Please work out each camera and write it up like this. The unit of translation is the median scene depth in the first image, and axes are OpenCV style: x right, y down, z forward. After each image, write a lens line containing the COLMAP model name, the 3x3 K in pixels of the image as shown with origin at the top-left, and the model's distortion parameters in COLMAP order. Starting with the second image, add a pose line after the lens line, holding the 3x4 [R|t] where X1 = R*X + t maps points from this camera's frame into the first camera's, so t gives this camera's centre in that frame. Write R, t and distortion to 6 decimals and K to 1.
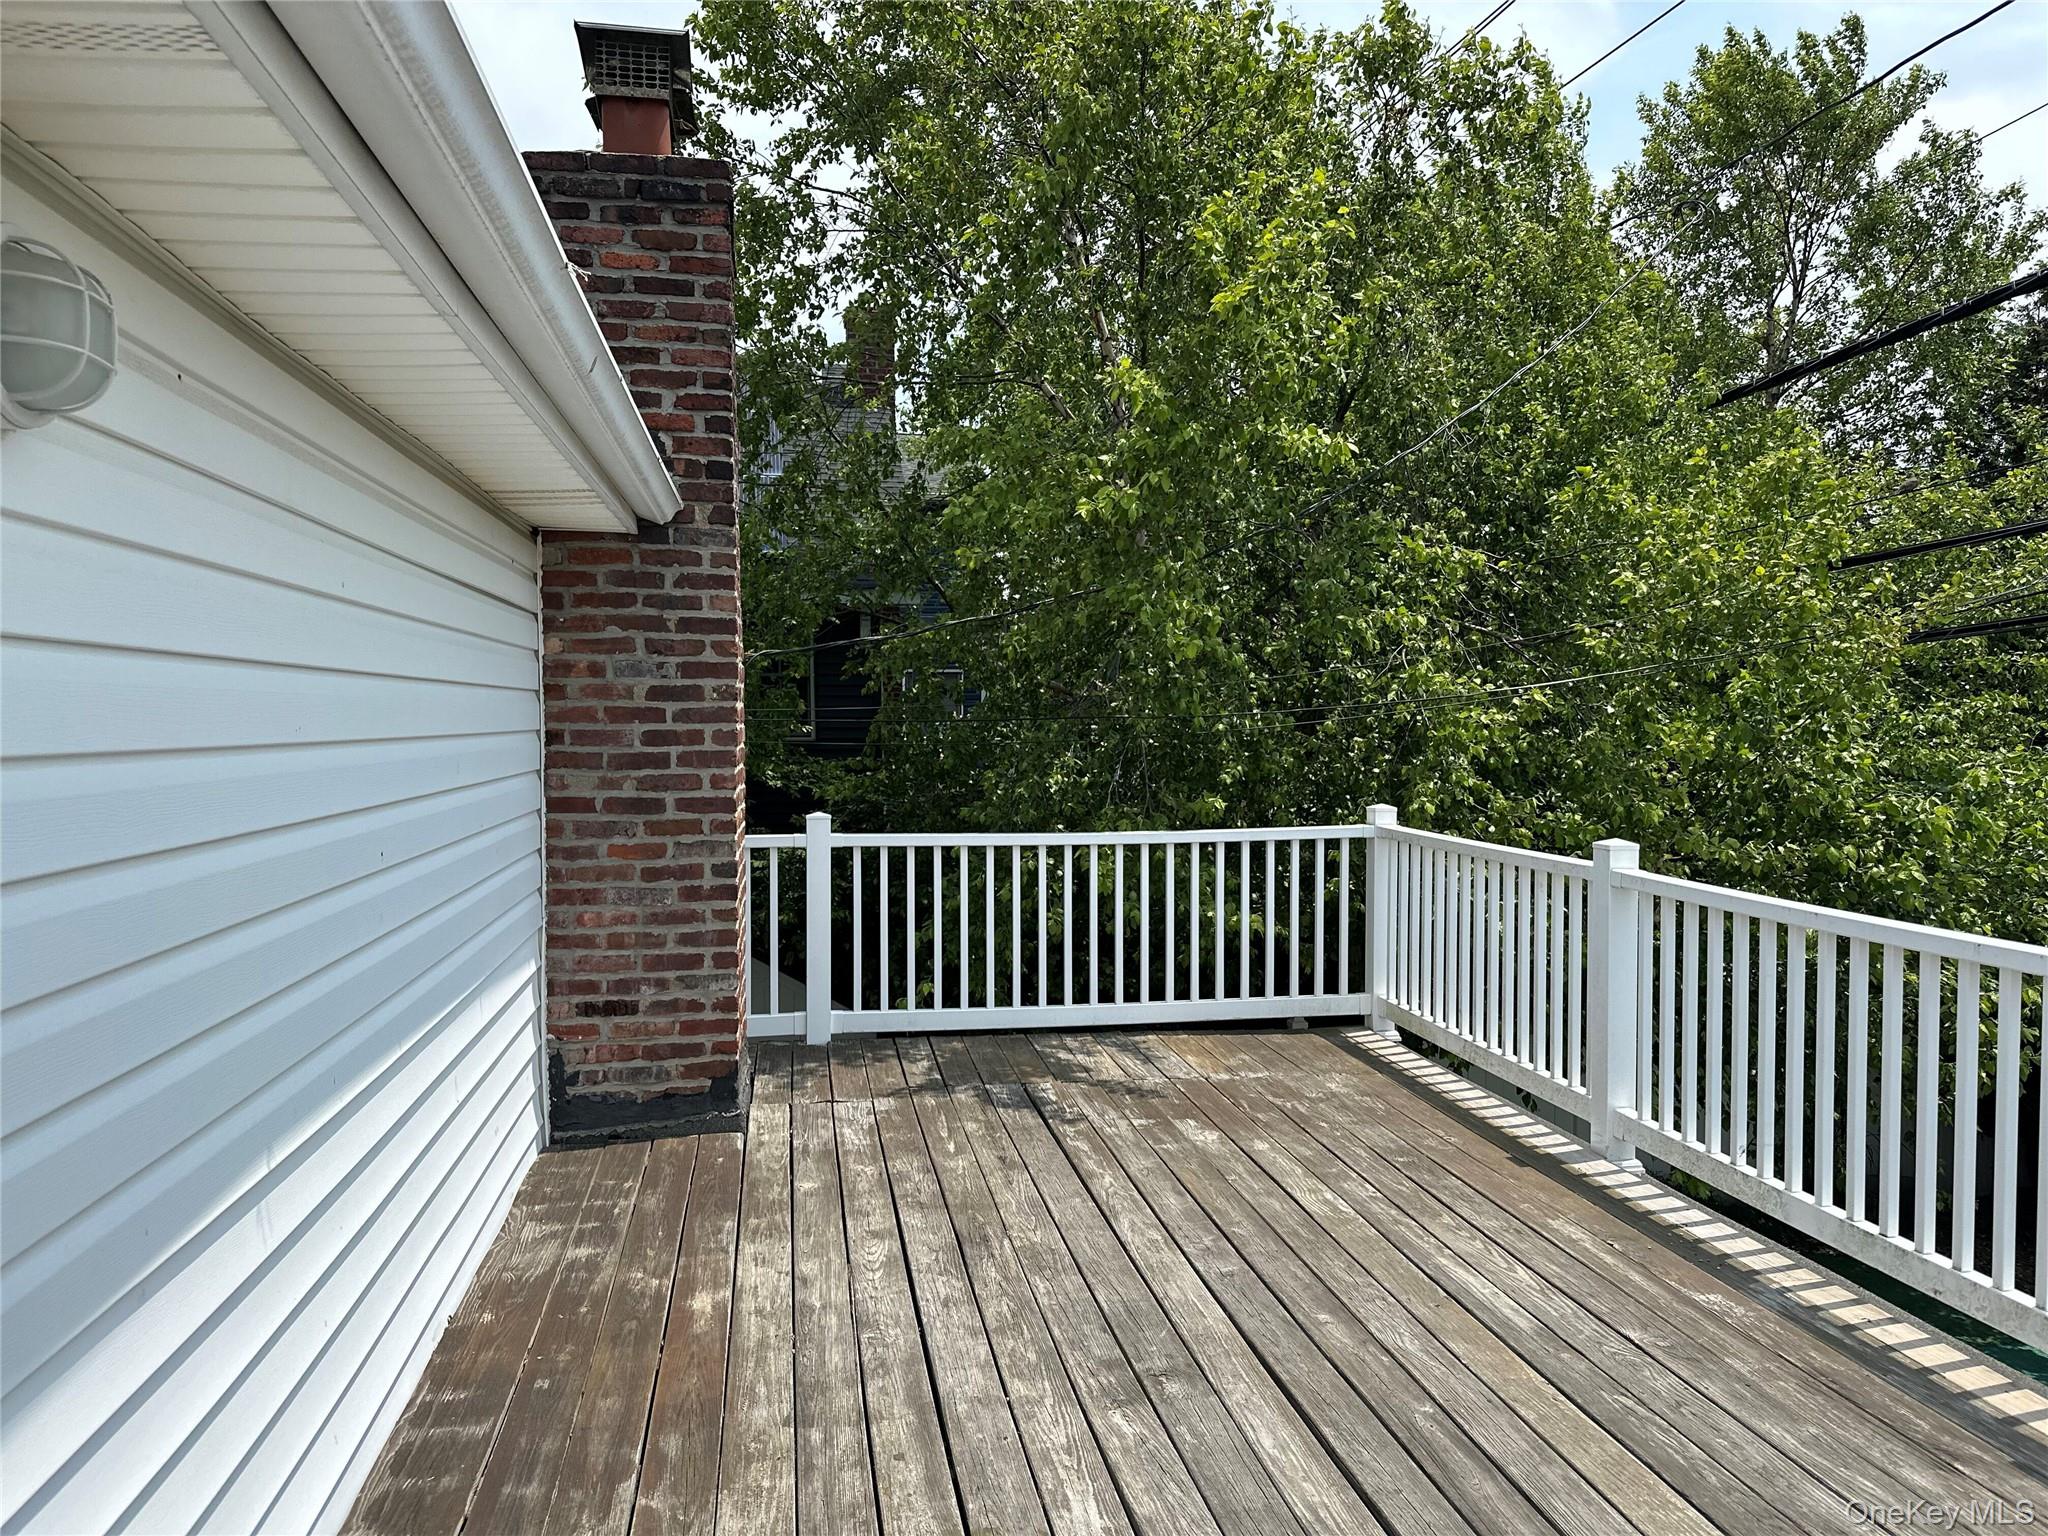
lens RADIAL K [[1437.5, 0, 1023.3], [0, 1437.5, 766.4], [0, 0, 1]] dist [-0.003099, -0.002204]
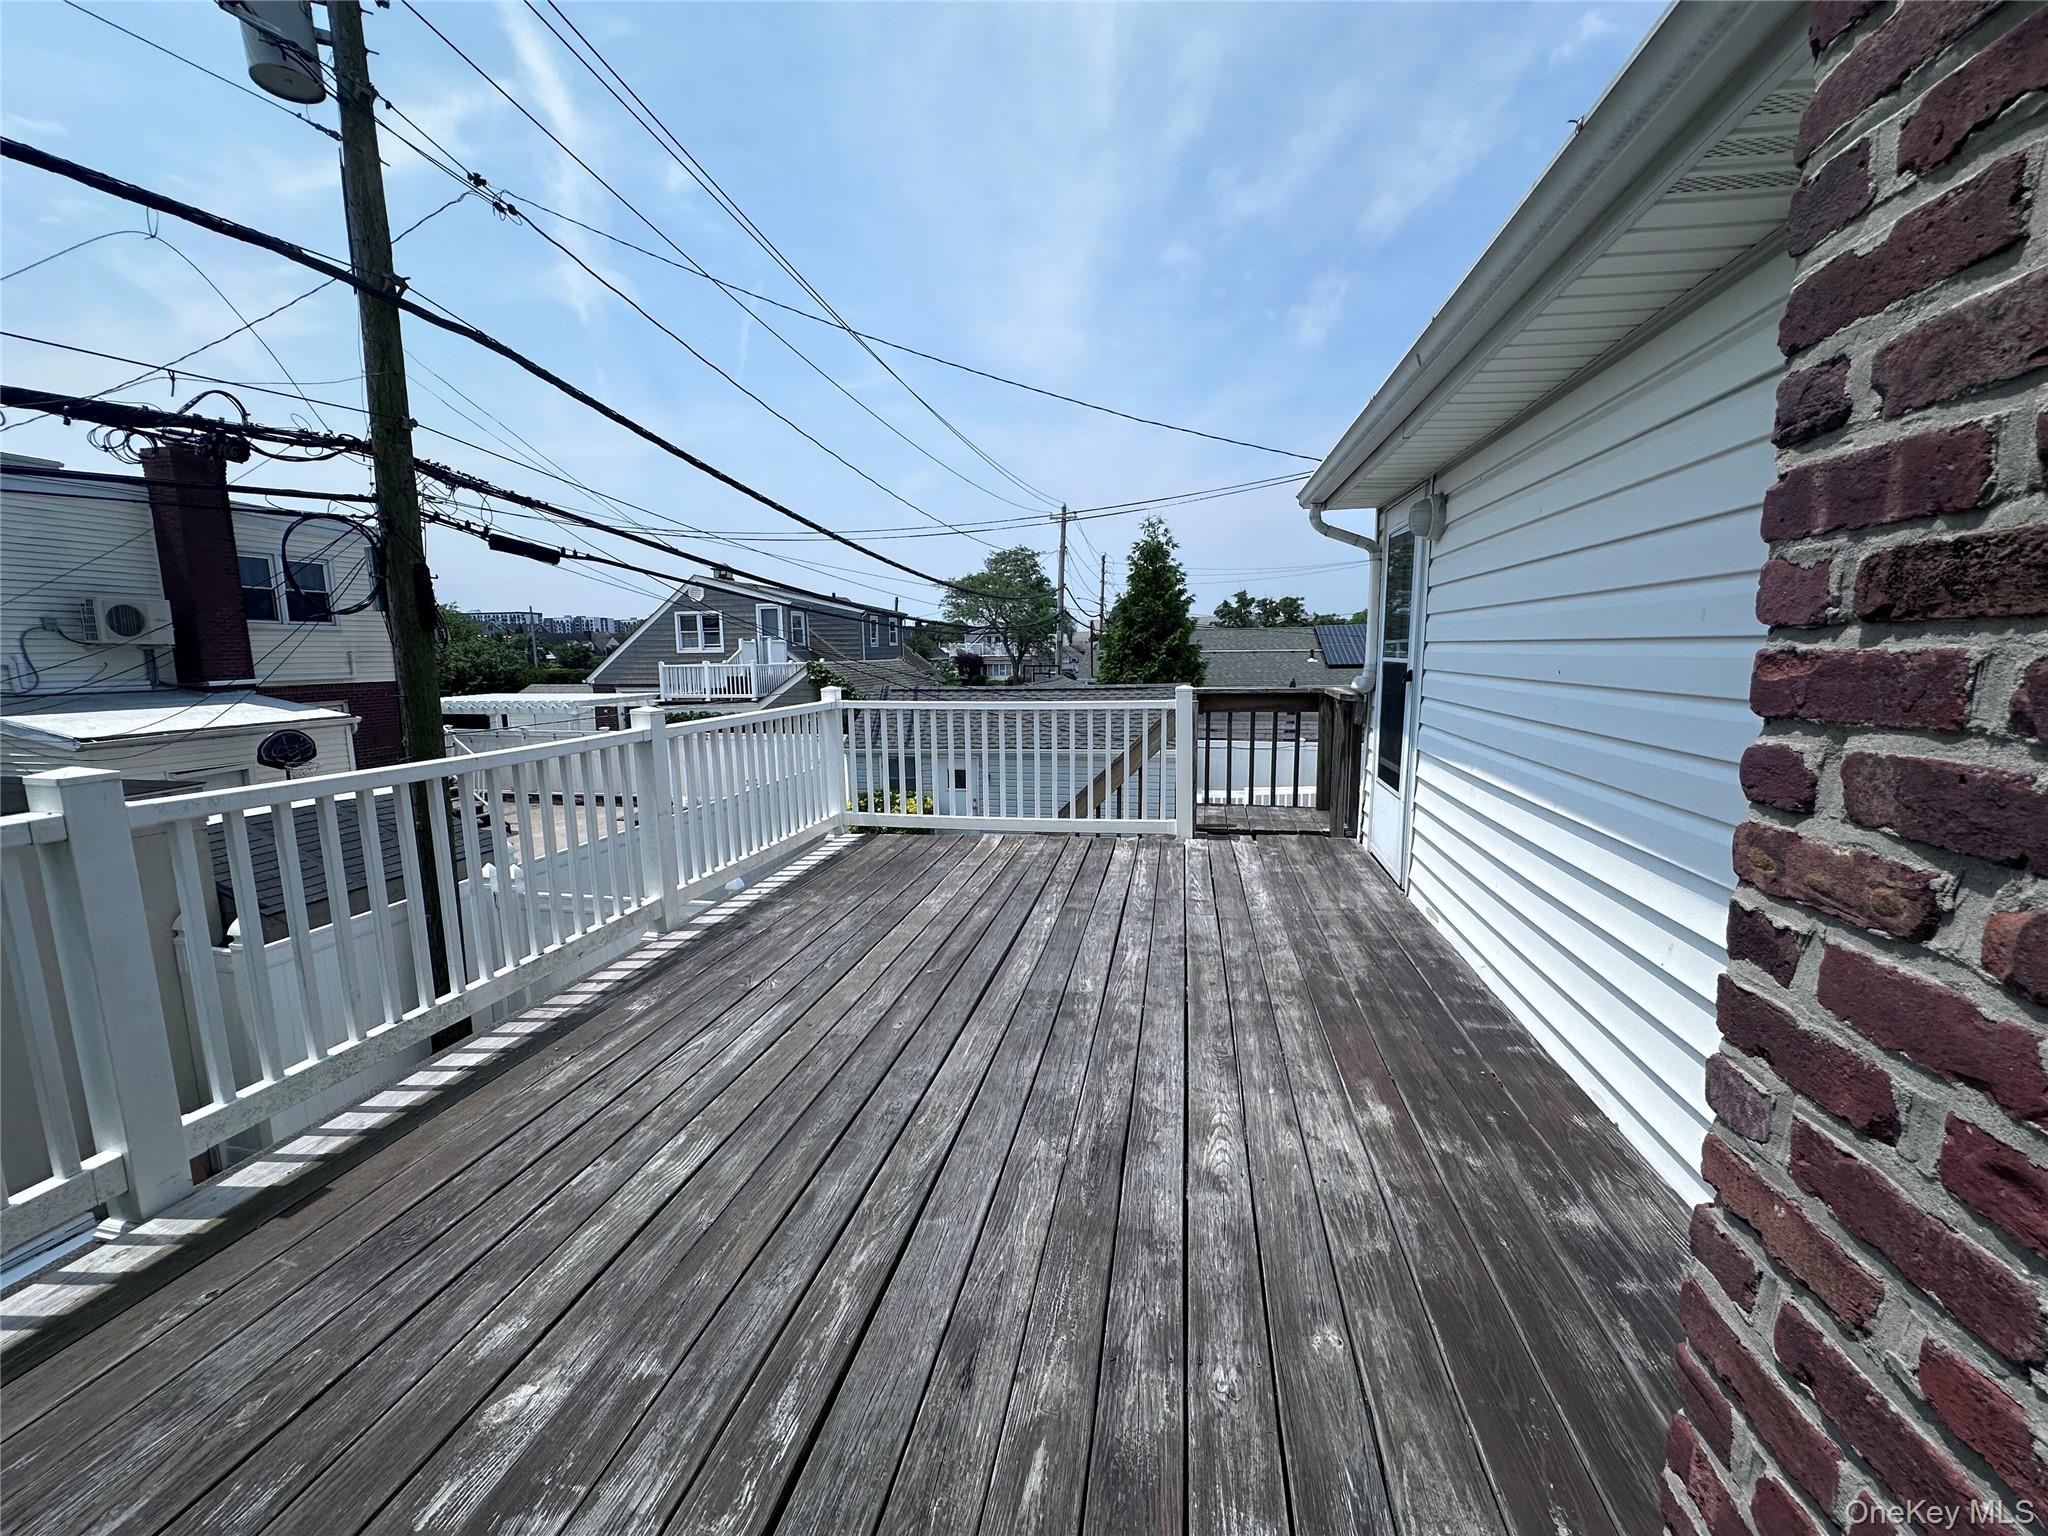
lens RADIAL K [[819.1, 0, 1036.7], [0, 819.1, 772.2], [0, 0, 1]] dist [-0.002345, 0.000706]
pose [[-0.942001, -0.038682, 0.333374, -0.161620], [0.023495, 0.983298, 0.180482, -0.004212], [-0.334787, 0.177847, -0.925358, 1.504888]]
